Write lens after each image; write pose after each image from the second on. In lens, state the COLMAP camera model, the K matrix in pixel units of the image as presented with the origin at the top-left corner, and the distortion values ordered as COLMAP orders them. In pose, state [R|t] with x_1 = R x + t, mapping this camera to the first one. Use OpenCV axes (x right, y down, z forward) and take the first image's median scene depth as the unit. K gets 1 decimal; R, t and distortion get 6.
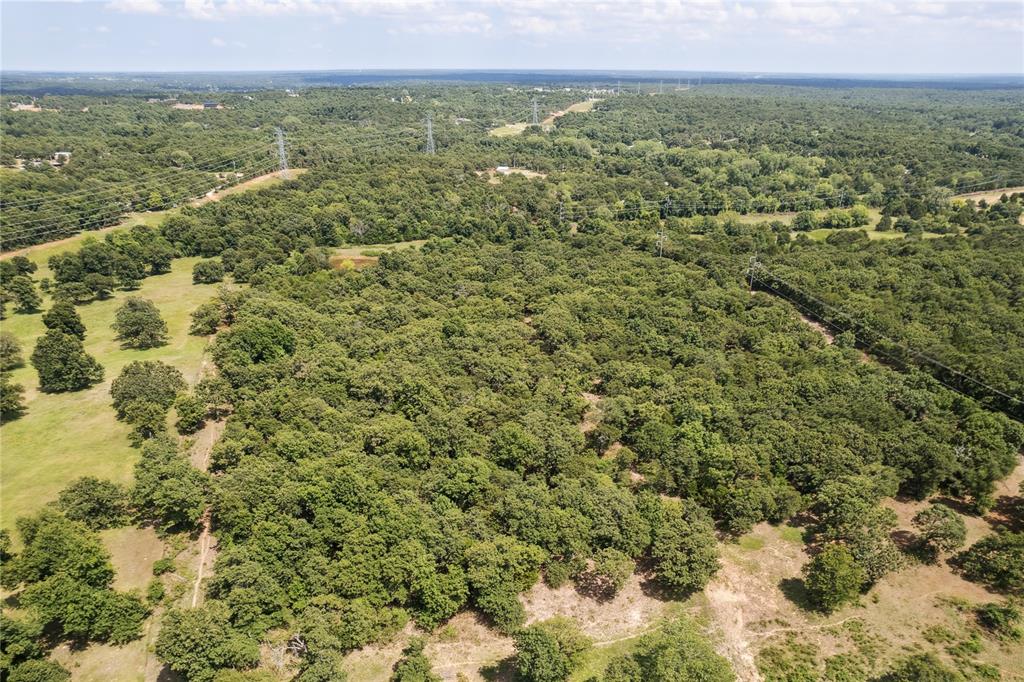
lens RADIAL K [[662.5, 0, 510.2], [0, 662.5, 340.0], [0, 0, 1]] dist [-0.094840, 0.086050]
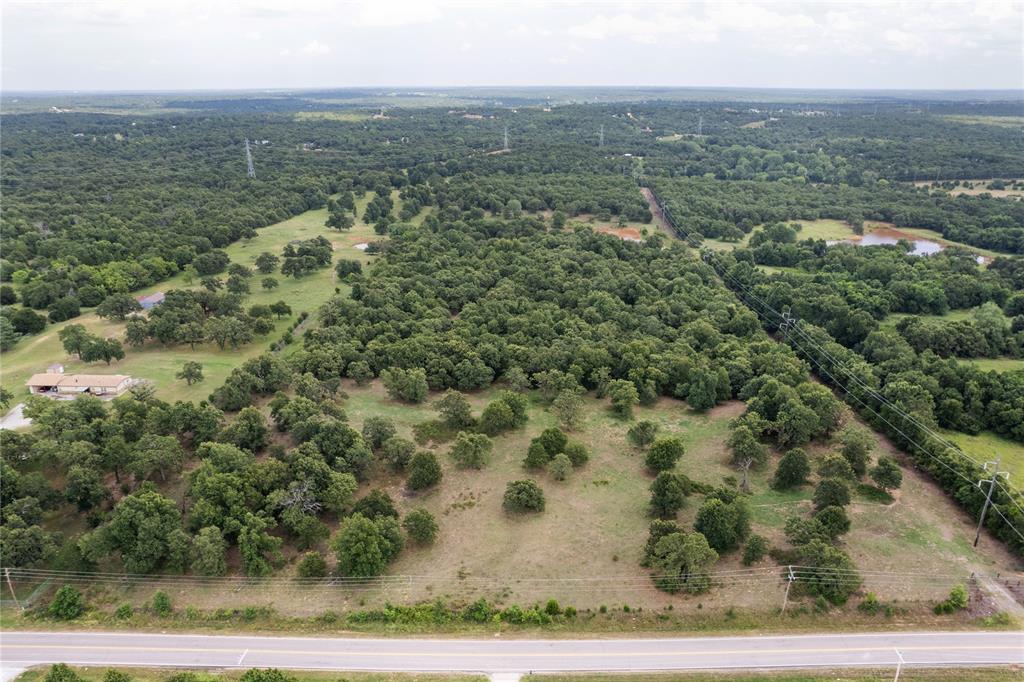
lens RADIAL K [[706.1, 0, 516.9], [0, 706.1, 342.2], [0, 0, 1]] dist [-0.090756, 0.085904]
pose [[0.924893, 0.128158, -0.357978, 0.388809], [-0.142302, 0.989734, -0.013329, 0.257968], [0.352595, 0.063269, 0.933635, -0.697240]]
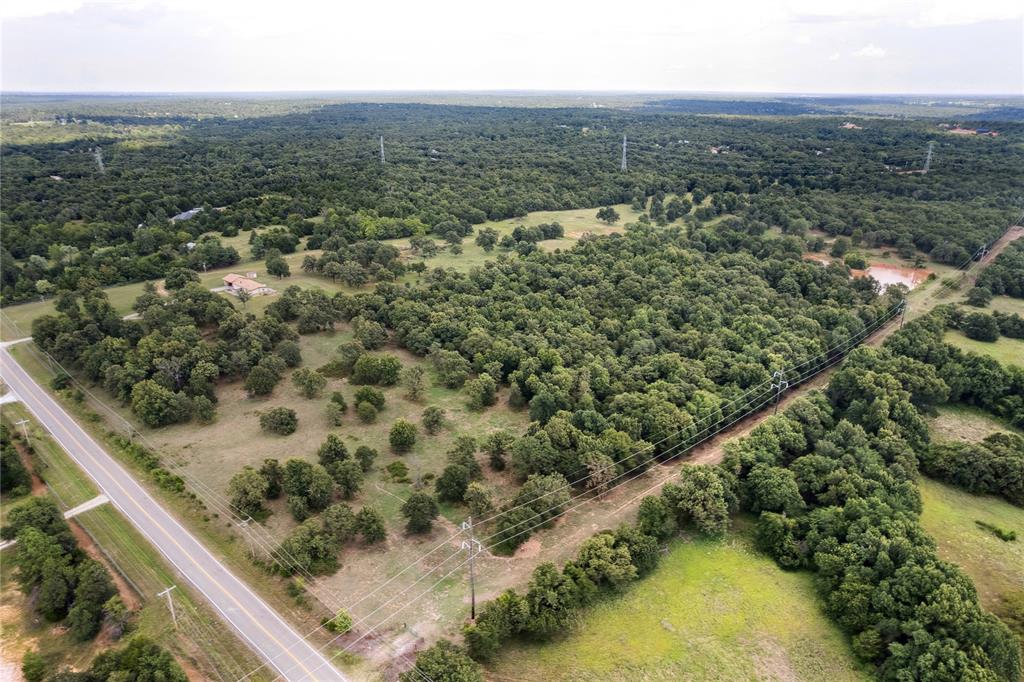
lens RADIAL K [[685.3, 0, 518.6], [0, 685.3, 343.7], [0, 0, 1]] dist [-0.091204, 0.088735]
pose [[0.440657, 0.316824, -0.839907, 0.611702], [-0.347260, 0.922966, 0.165965, 0.185834], [0.827787, 0.218532, 0.516732, -0.527742]]
